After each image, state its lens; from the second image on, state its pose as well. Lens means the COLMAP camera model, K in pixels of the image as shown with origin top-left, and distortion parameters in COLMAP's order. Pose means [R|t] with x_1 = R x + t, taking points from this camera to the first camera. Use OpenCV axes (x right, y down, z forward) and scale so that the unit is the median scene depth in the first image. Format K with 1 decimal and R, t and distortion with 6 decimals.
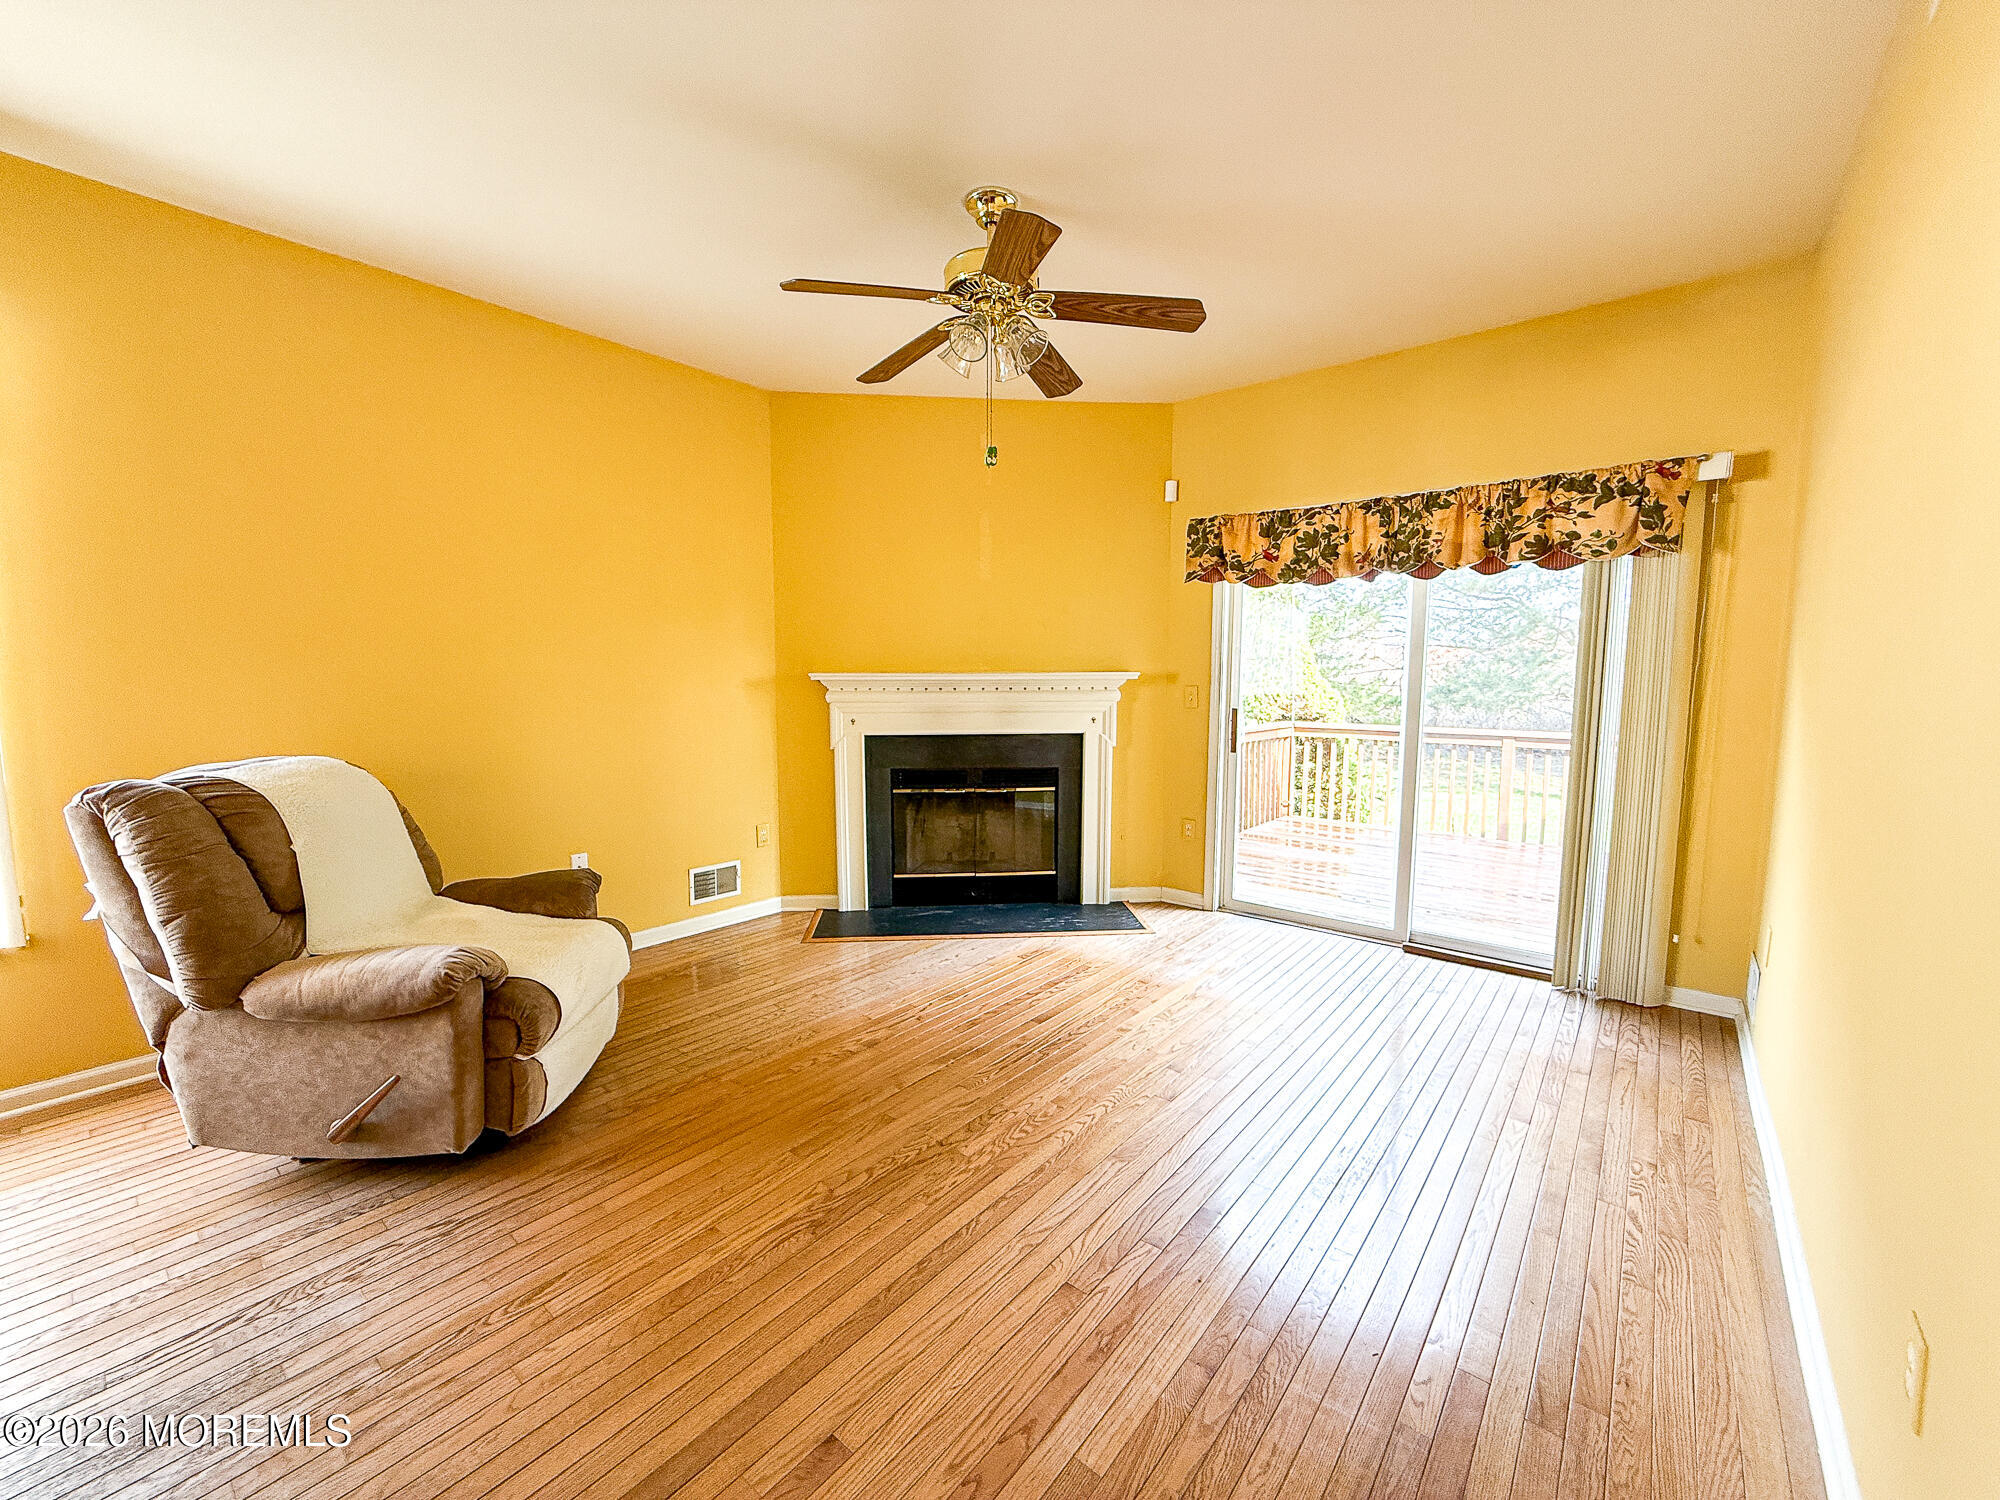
lens RADIAL K [[798.5, 0, 990.5], [0, 798.5, 751.0], [0, 0, 1]] dist [-0.000026, -0.000201]
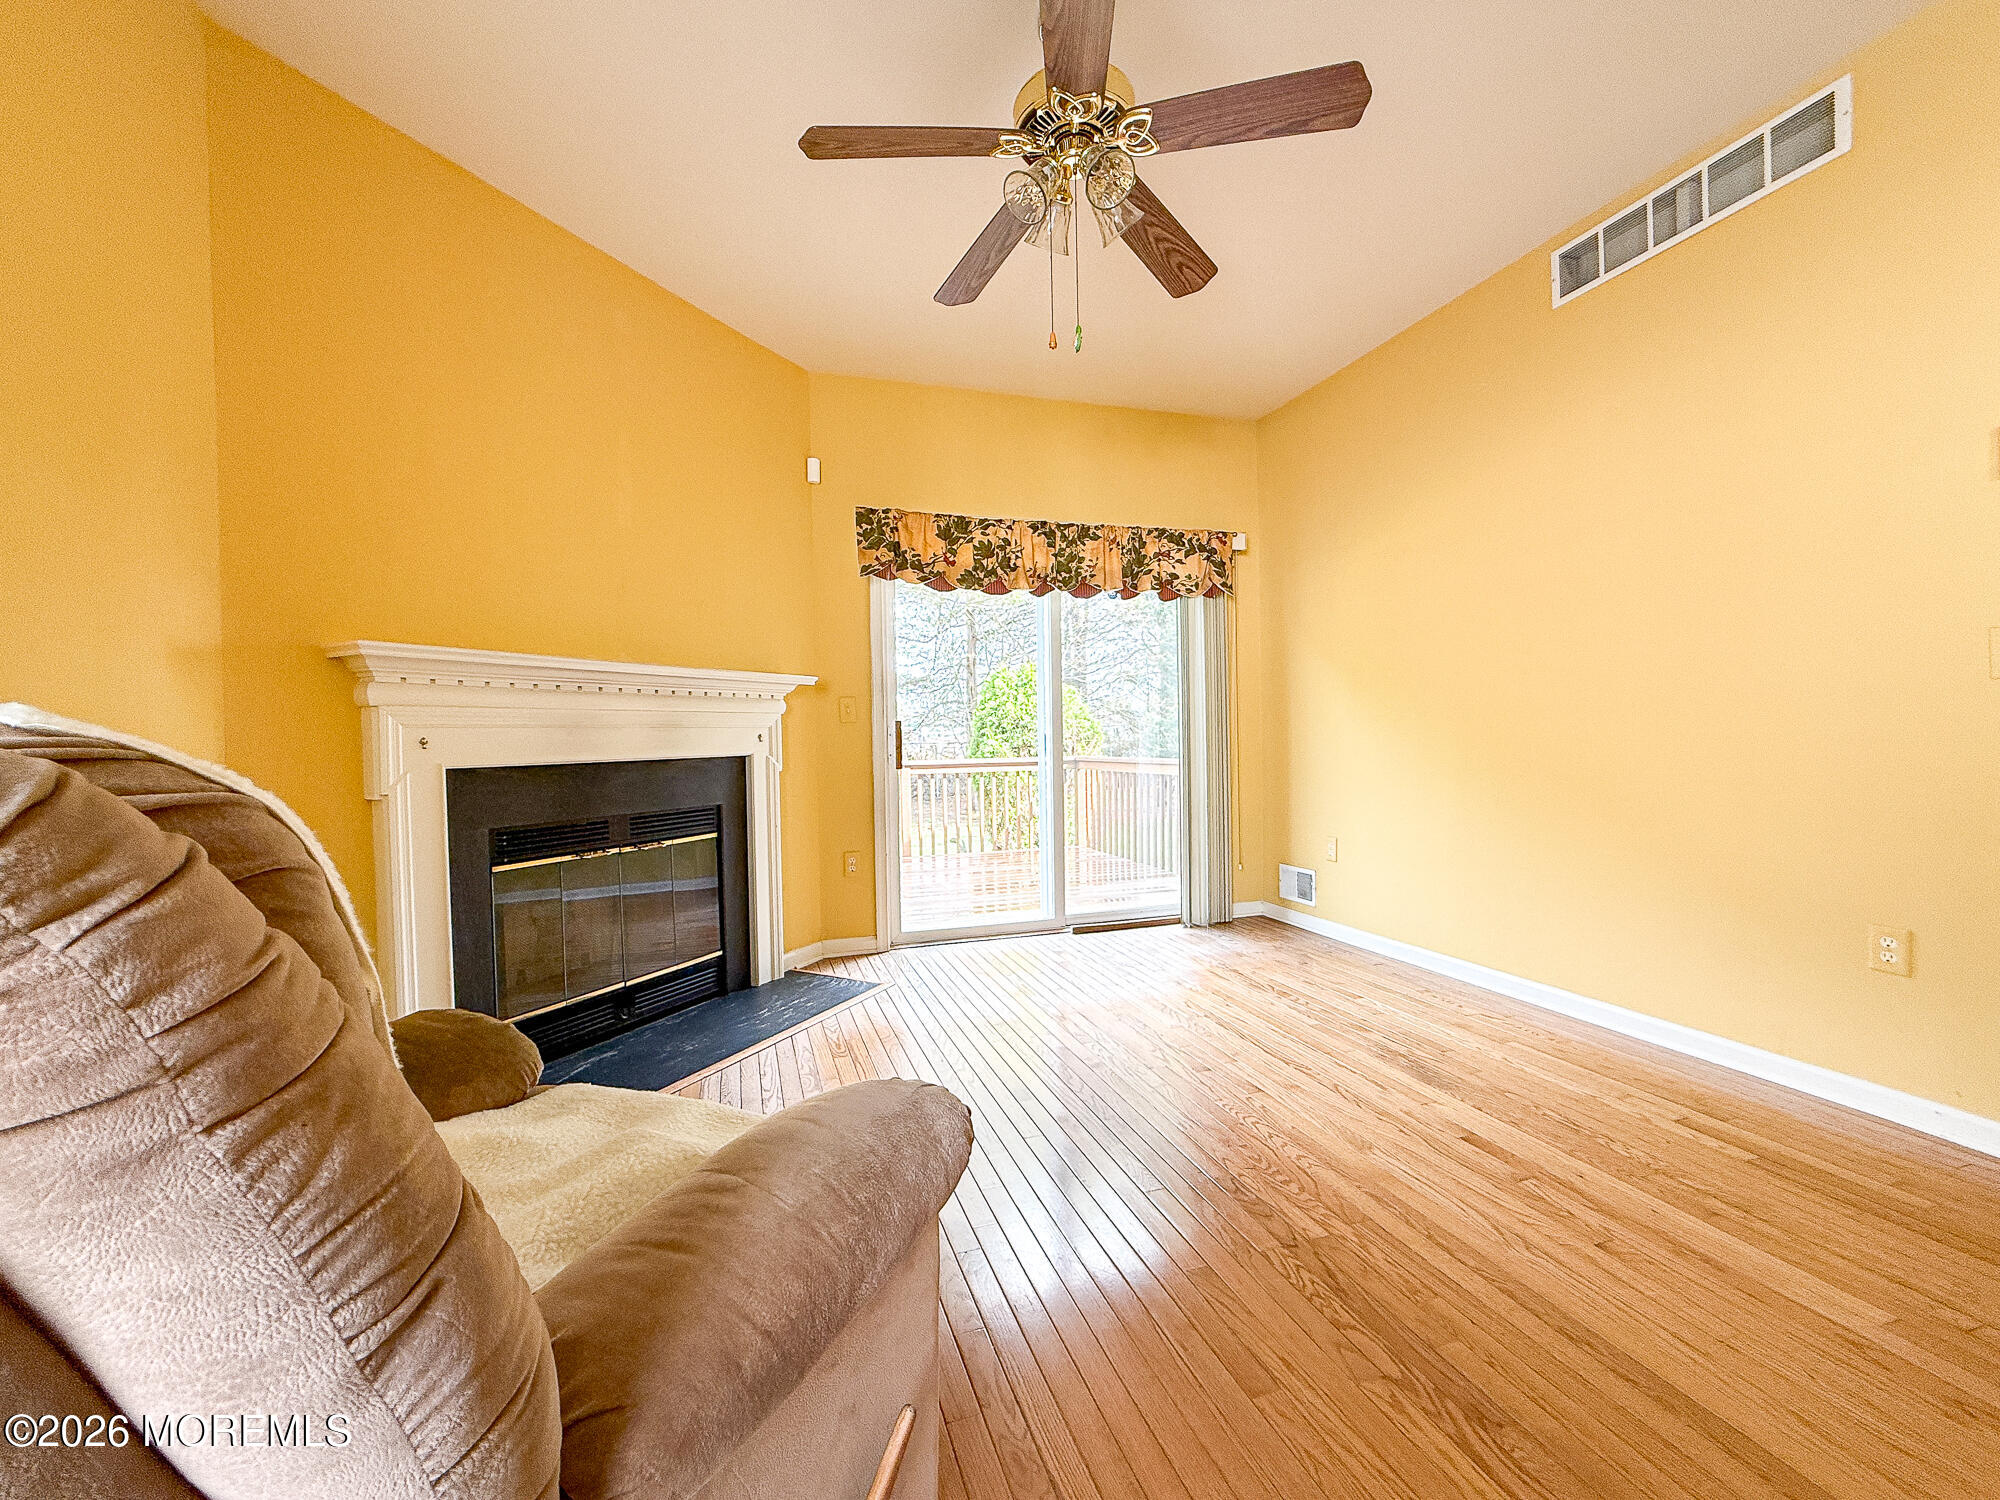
lens RADIAL K [[811.9, 0, 990.3], [0, 811.9, 751.0], [0, 0, 1]] dist [-0.003078, 0.000527]
pose [[0.541802, -0.025426, 0.840122, -0.470828], [0.104722, 0.993796, -0.037459, 0.030240], [-0.833957, 0.108275, 0.541103, 0.459378]]
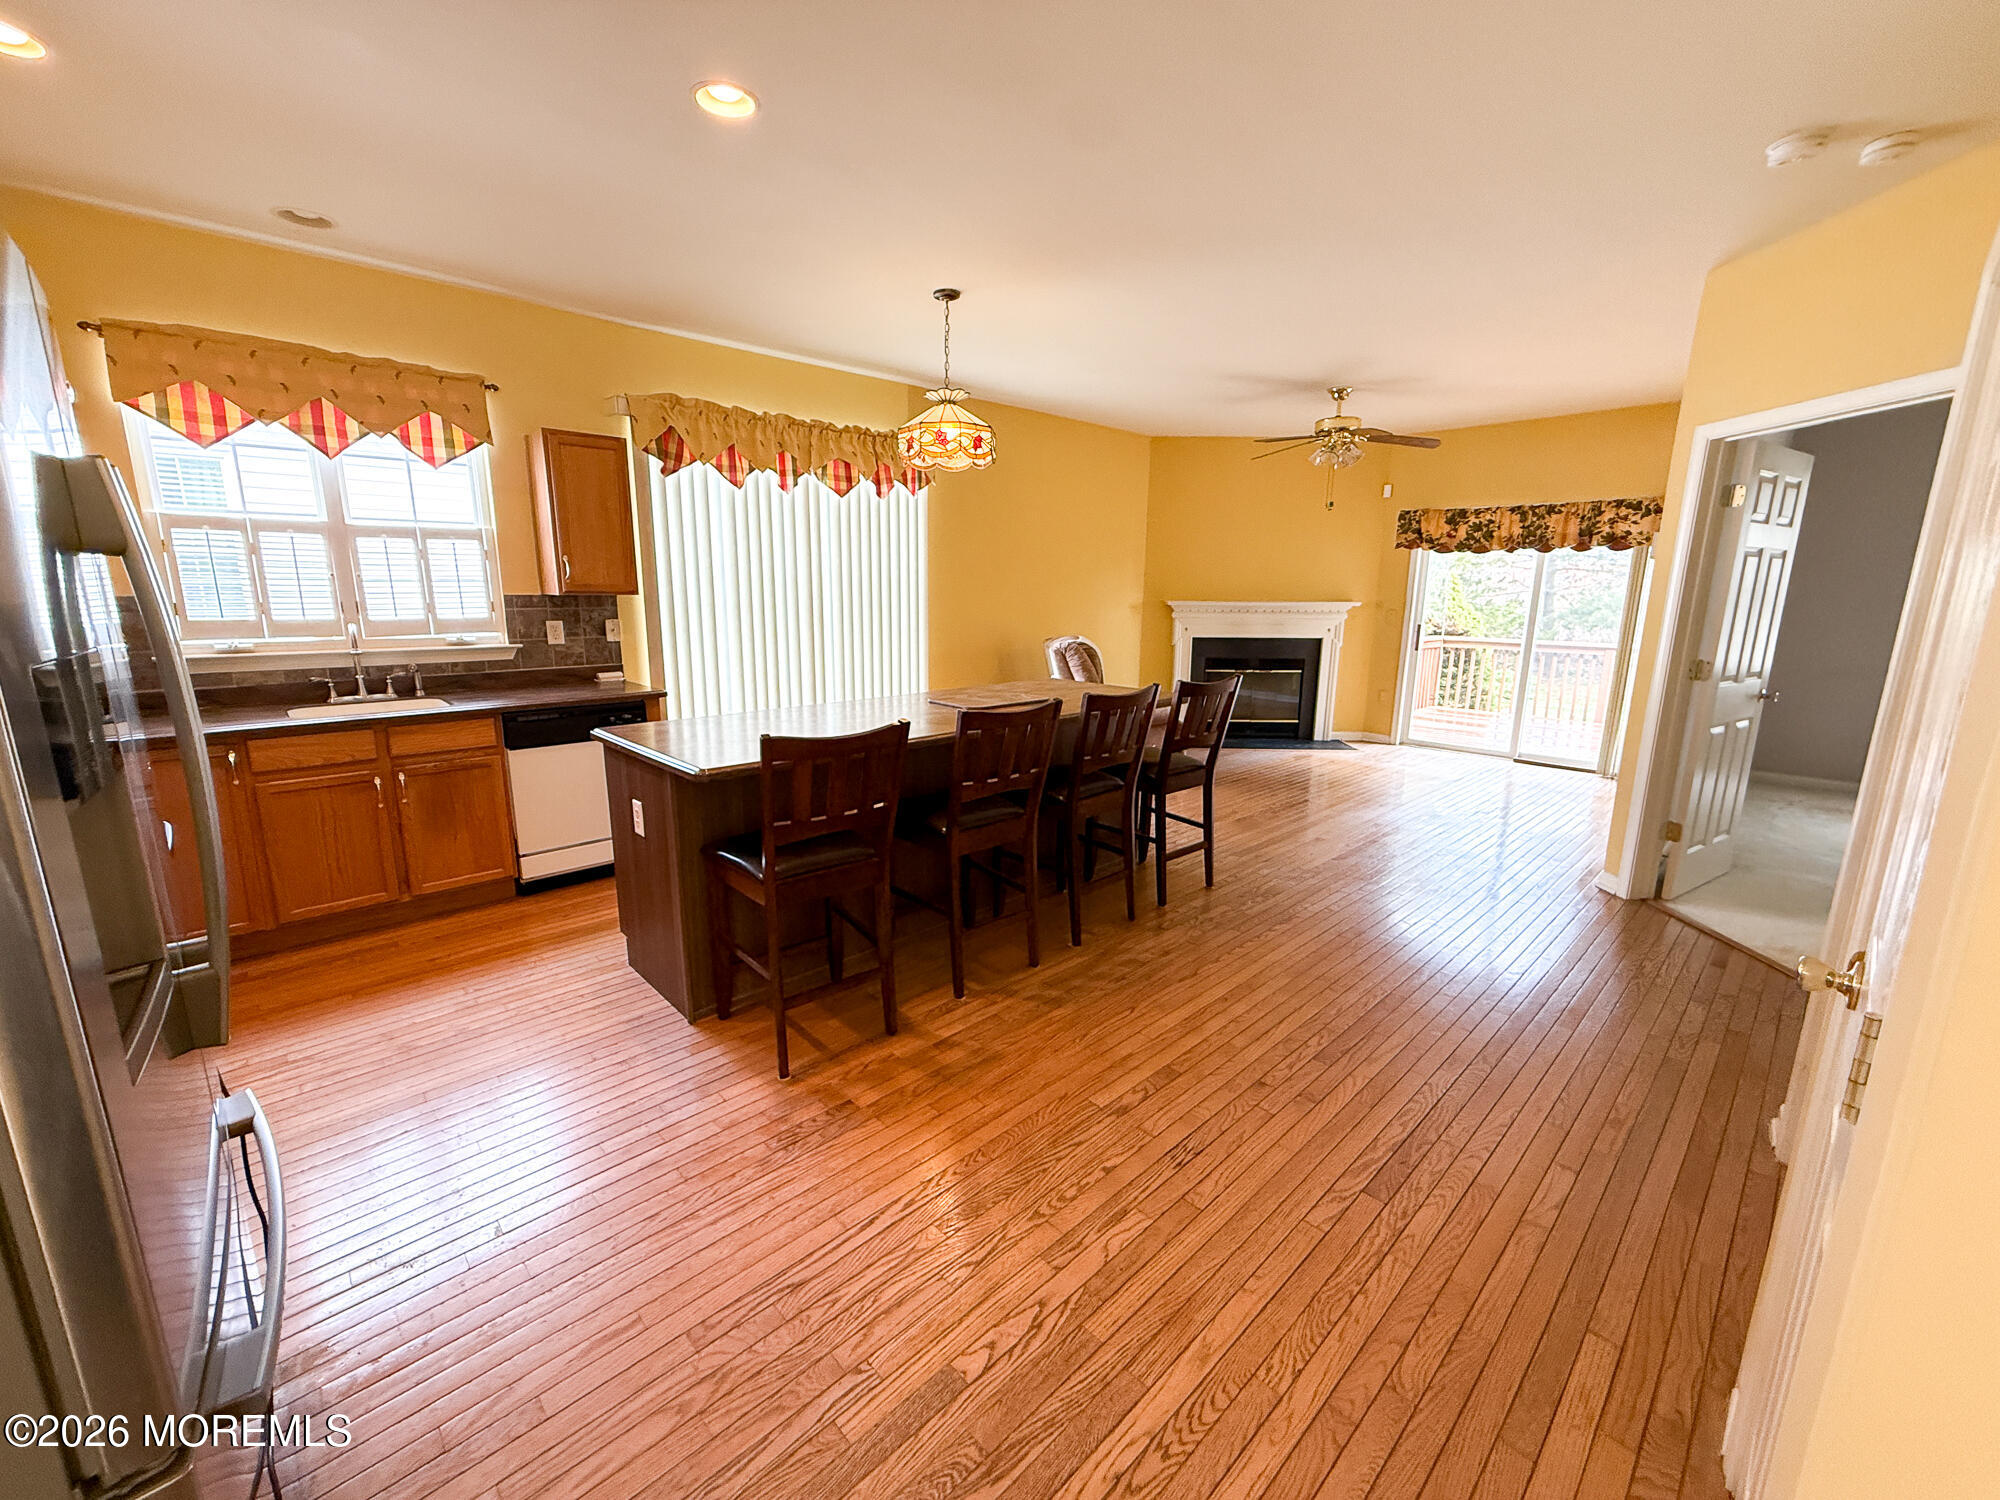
lens RADIAL K [[798.5, 0, 990.5], [0, 798.5, 751.0], [0, 0, 1]] dist [-0.000026, -0.000201]
pose [[0.992311, 0.030625, -0.119923, -0.429266], [-0.018053, 0.994355, 0.104553, 0.059214], [0.122448, -0.101584, 0.987262, -0.902332]]
